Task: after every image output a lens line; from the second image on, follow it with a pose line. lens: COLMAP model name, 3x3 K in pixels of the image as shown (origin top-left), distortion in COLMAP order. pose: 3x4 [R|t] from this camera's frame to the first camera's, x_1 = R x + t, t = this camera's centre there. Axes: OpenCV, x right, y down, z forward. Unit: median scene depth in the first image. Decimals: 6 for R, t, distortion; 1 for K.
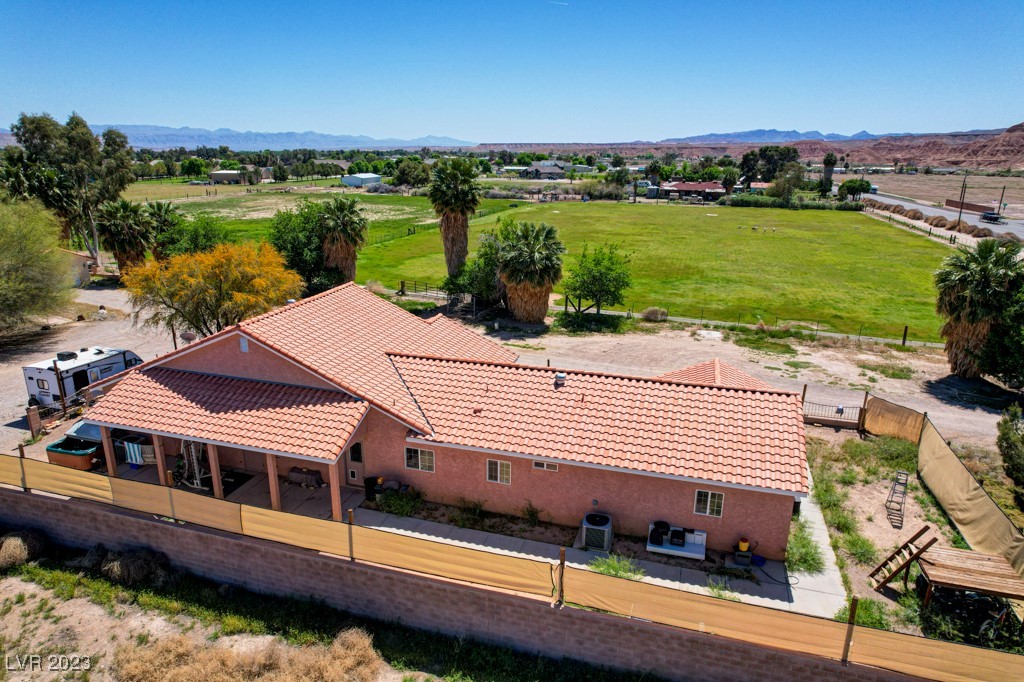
lens RADIAL K [[652.4, 0, 511.1], [0, 652.4, 342.9], [0, 0, 1]] dist [-0.068969, 0.071044]
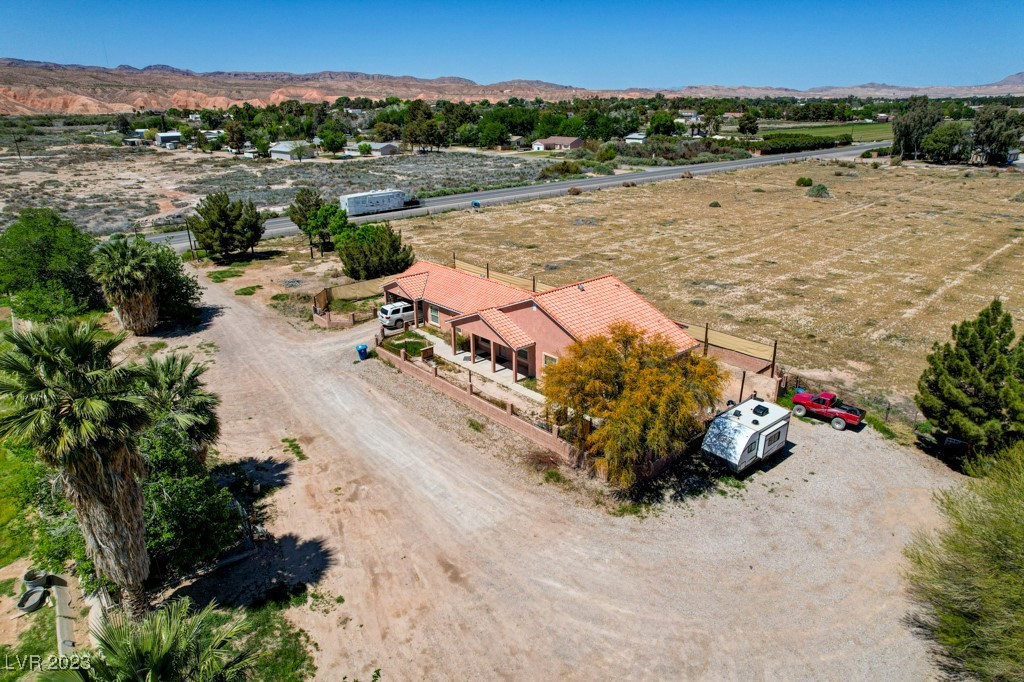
lens RADIAL K [[652.4, 0, 511.5], [0, 652.4, 346.0], [0, 0, 1]] dist [-0.068969, 0.071044]
pose [[-0.856165, -0.188890, 0.480939, -0.577557], [0.144124, 0.806541, 0.573341, -0.520461], [-0.496196, 0.560189, -0.663308, 1.289247]]
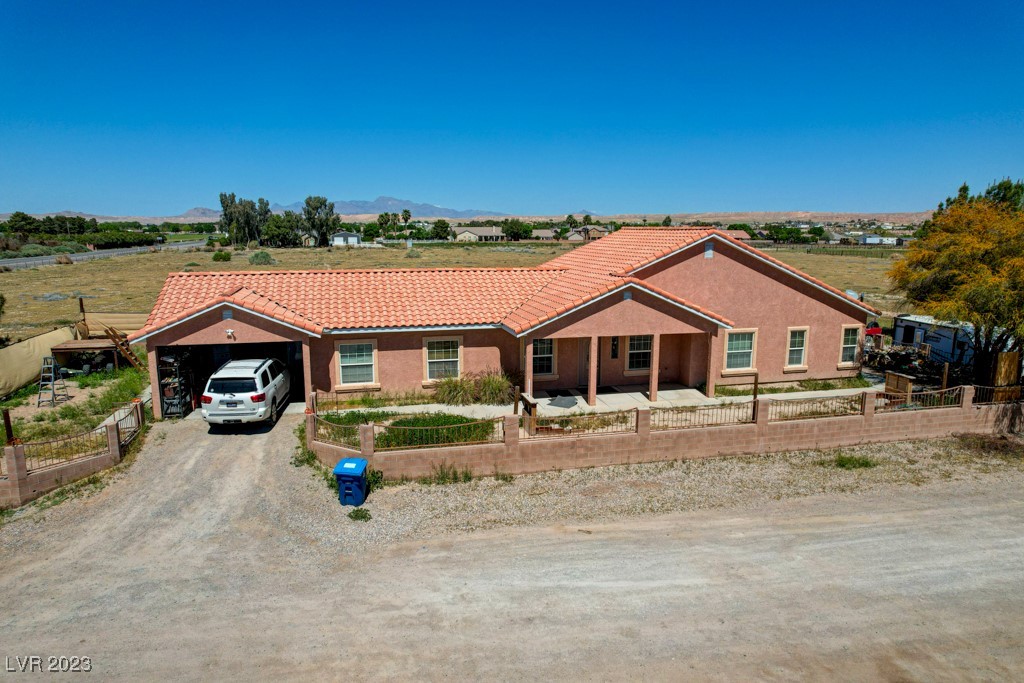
lens RADIAL K [[652.4, 0, 512.0], [0, 652.4, 344.6], [0, 0, 1]] dist [-0.068969, 0.071044]
pose [[-0.859465, 0.077780, -0.505242, 0.231087], [-0.156797, 0.900605, 0.405371, -0.155580], [0.486554, 0.427623, -0.761843, 0.981851]]
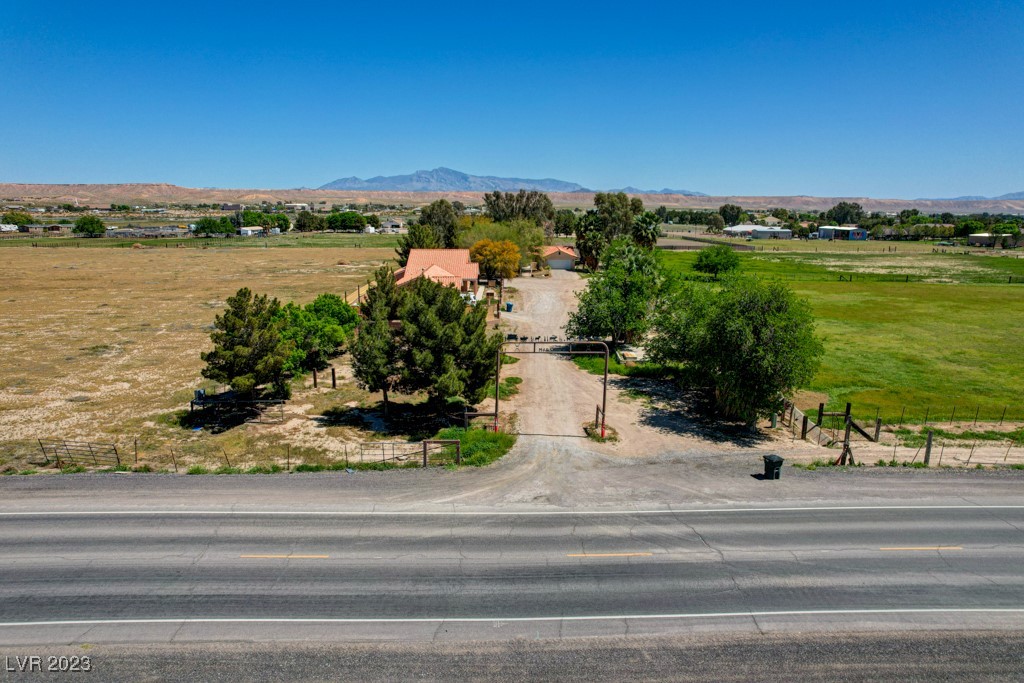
lens RADIAL K [[652.4, 0, 511.4], [0, 652.4, 341.4], [0, 0, 1]] dist [-0.068969, 0.071044]
pose [[0.302085, 0.183492, -0.935455, 1.737829], [-0.273875, 0.956635, 0.099205, -0.025224], [0.913092, 0.226229, 0.339239, 0.163495]]
